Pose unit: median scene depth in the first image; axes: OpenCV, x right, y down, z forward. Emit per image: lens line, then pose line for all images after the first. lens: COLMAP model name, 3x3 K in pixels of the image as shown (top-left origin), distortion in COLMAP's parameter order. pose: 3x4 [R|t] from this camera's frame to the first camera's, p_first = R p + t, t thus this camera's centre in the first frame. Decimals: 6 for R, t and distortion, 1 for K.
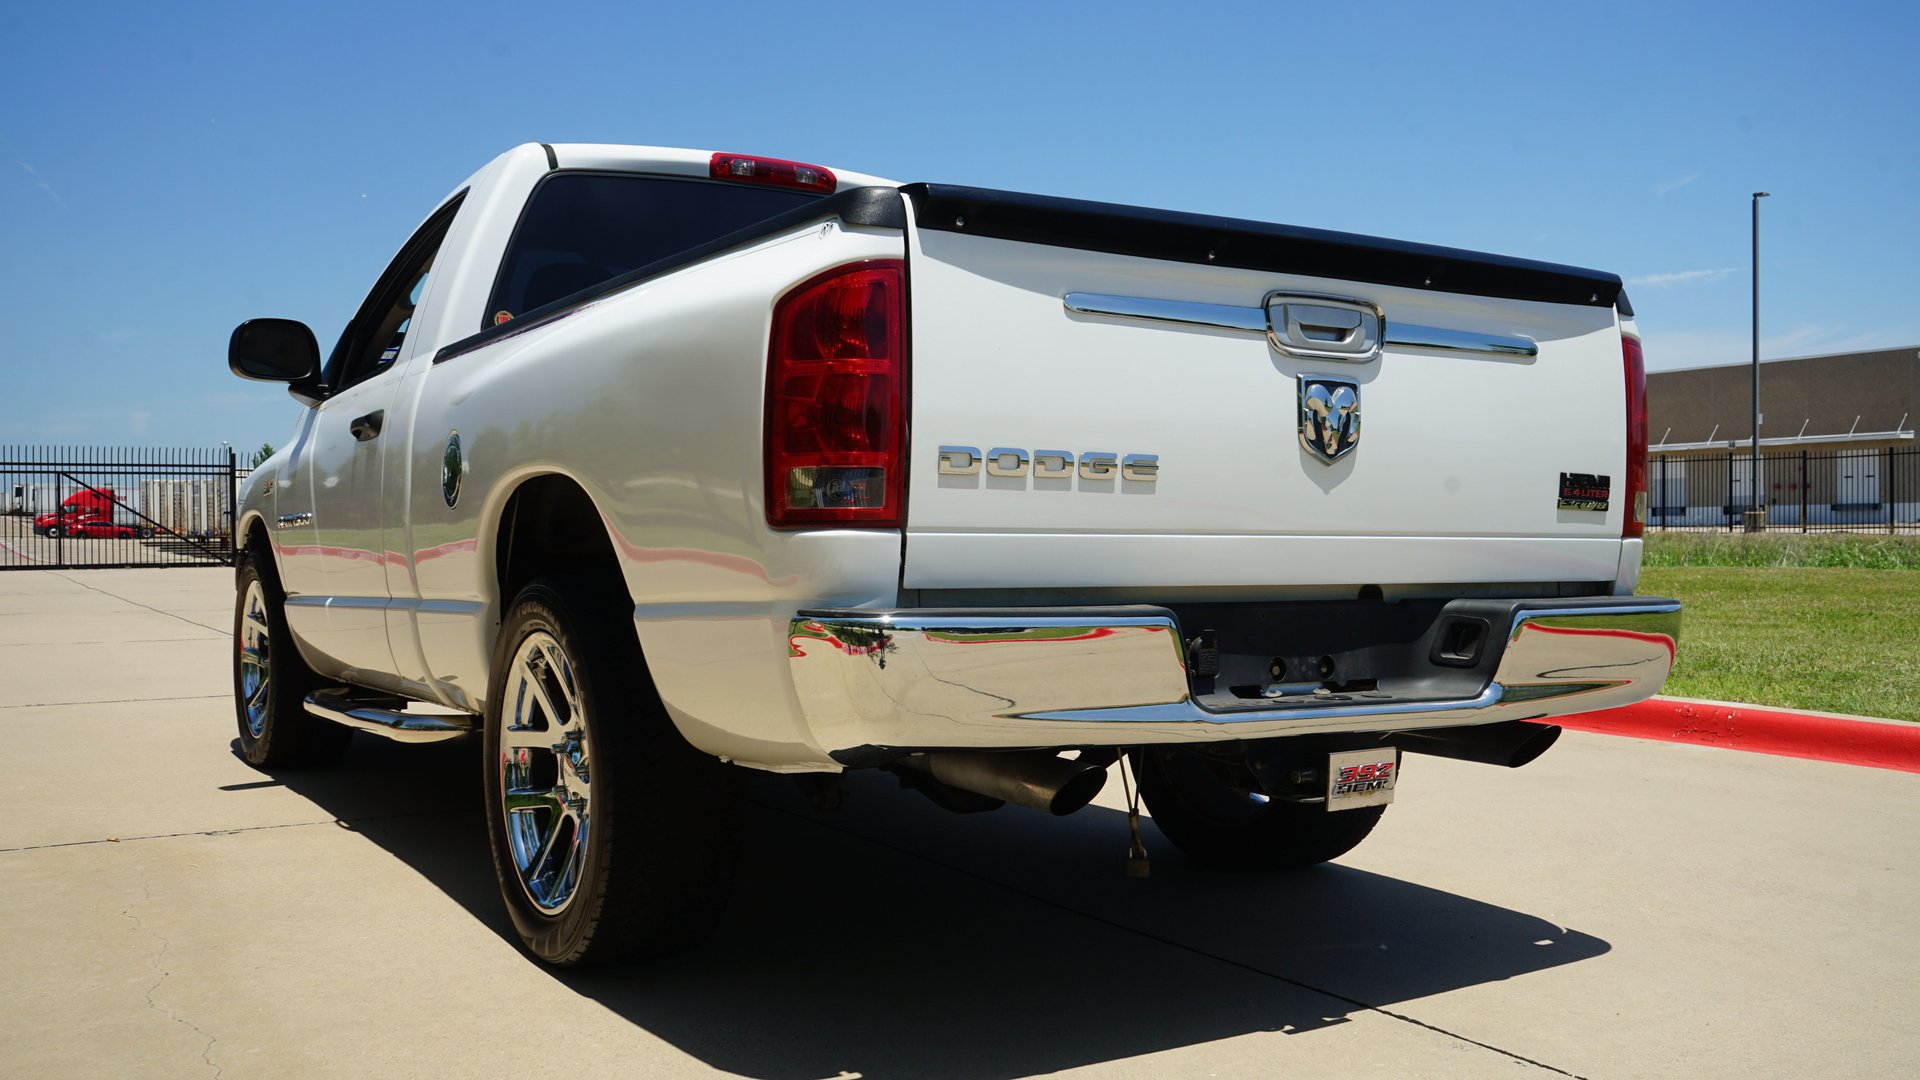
lens RADIAL K [[1702.9, 0, 958.8], [0, 1702.9, 544.7], [0, 0, 1]] dist [-0.006030, 0.009623]
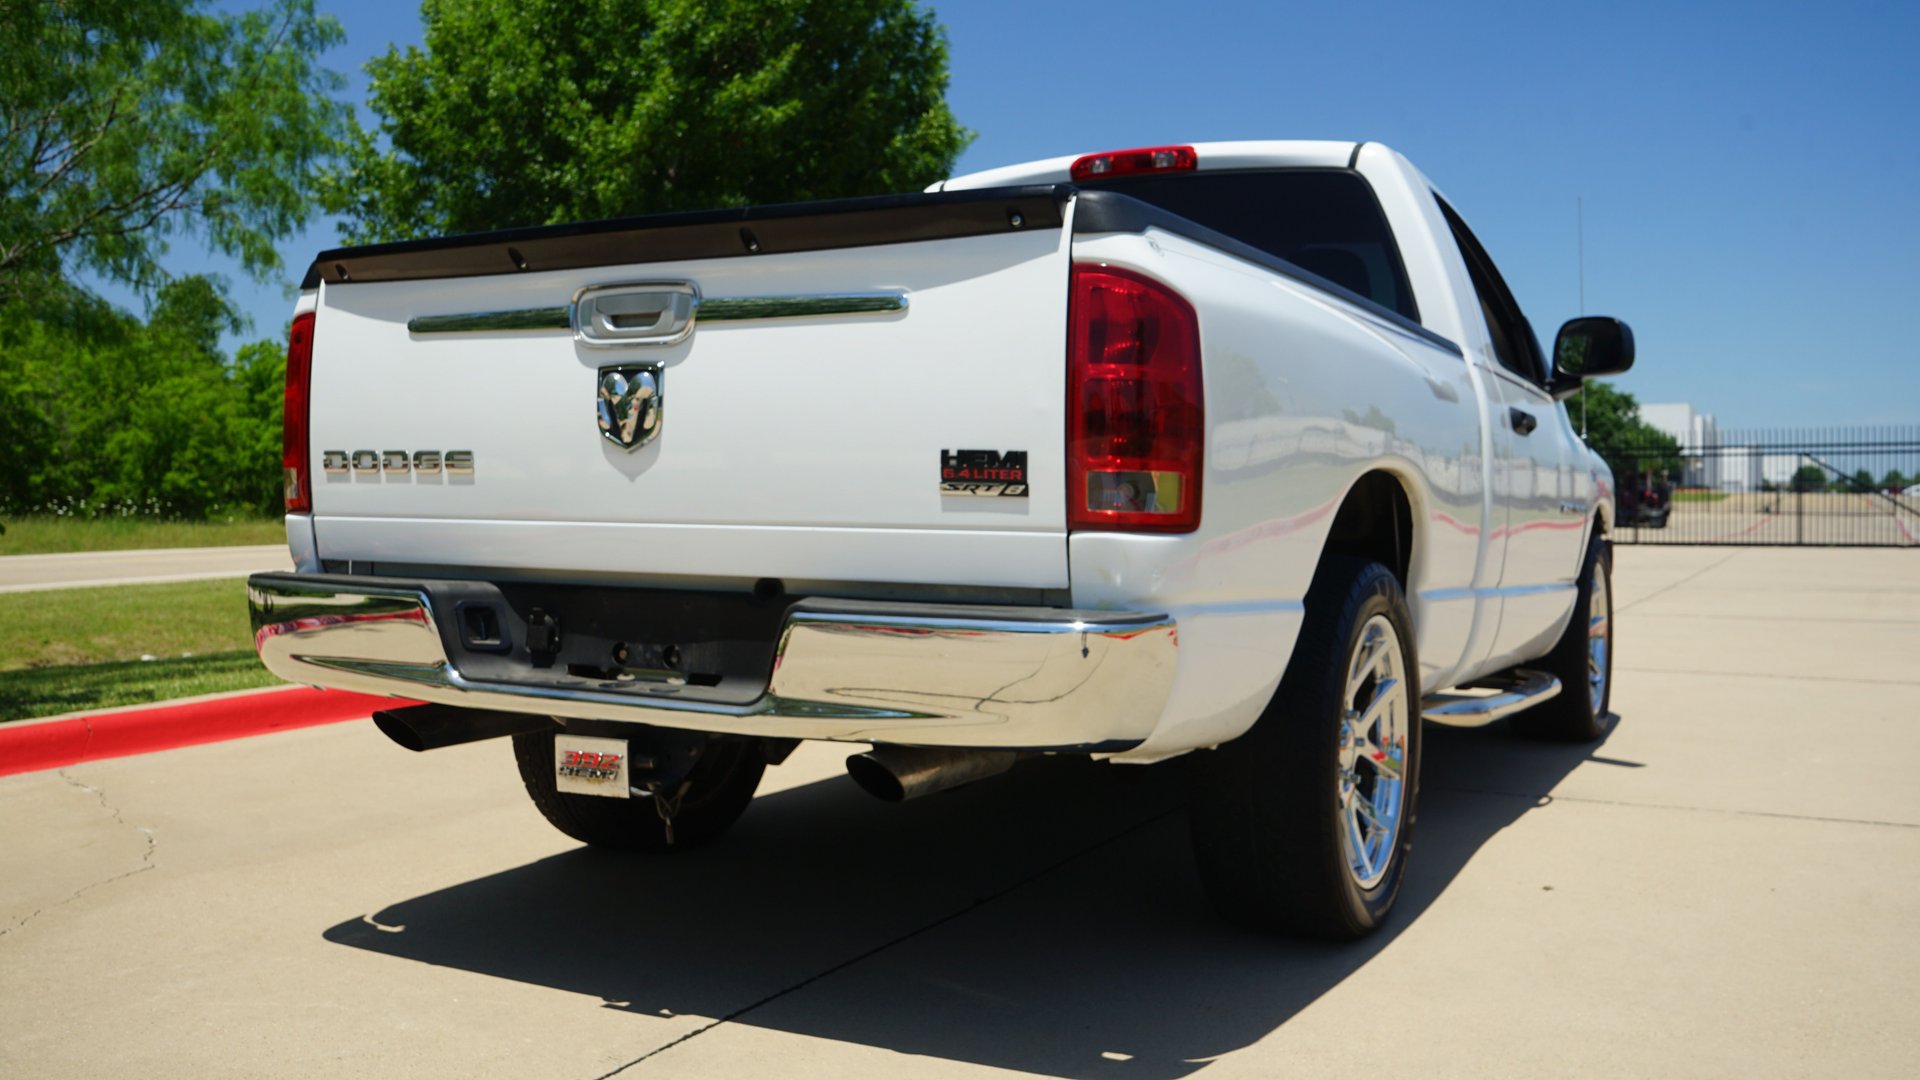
lens RADIAL K [[1660.7, 0, 962.1], [0, 1660.7, 545.3], [0, 0, 1]] dist [-0.000160, -0.001098]
pose [[0.492538, 0.023567, -0.869972, 1.092034], [-0.011627, 0.999722, 0.020499, -0.013893], [0.870213, 0.000019, 0.492676, 0.647475]]
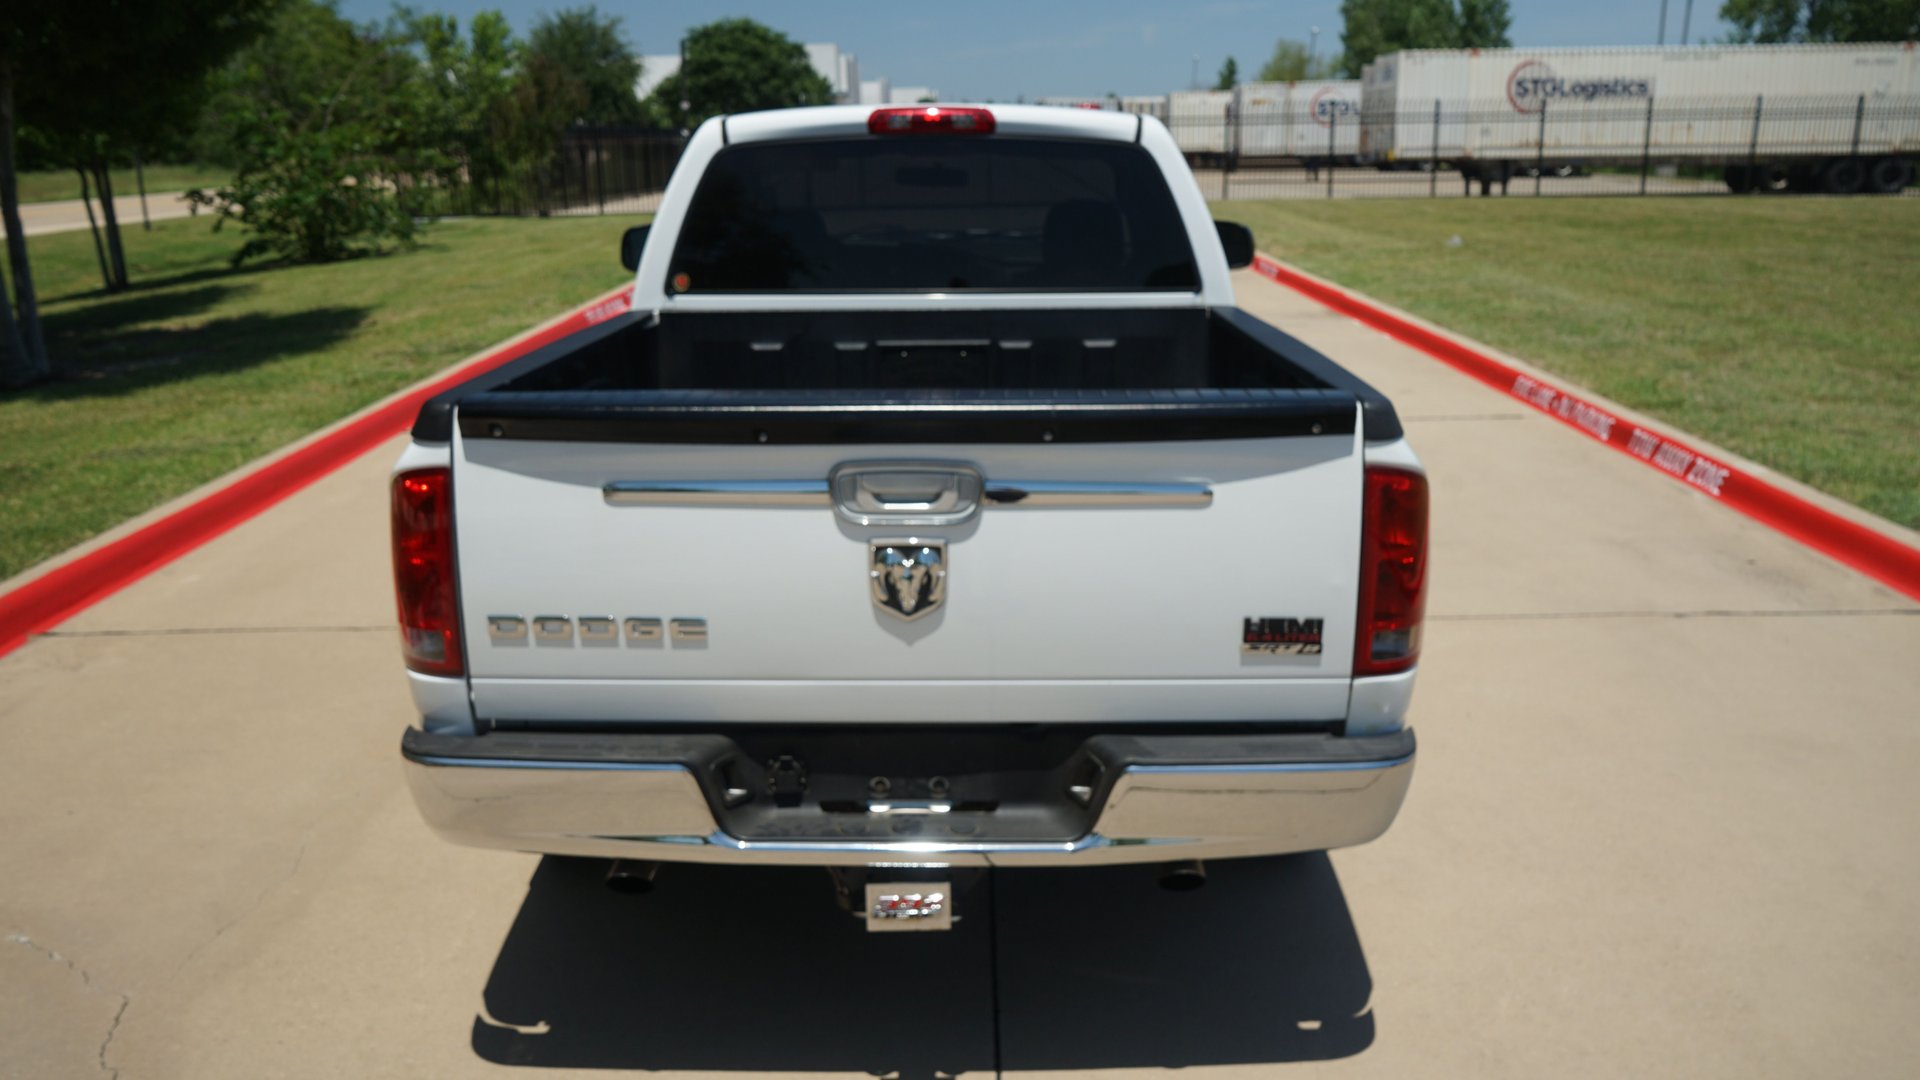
lens RADIAL K [[1536.5, 0, 958.1], [0, 1536.5, 548.5], [0, 0, 1]] dist [-0.011002, 0.011408]
pose [[0.845461, 0.129252, -0.518159, 0.688134], [0.007714, 0.967212, 0.253853, -0.312695], [0.533981, -0.218619, 0.816744, 0.230449]]
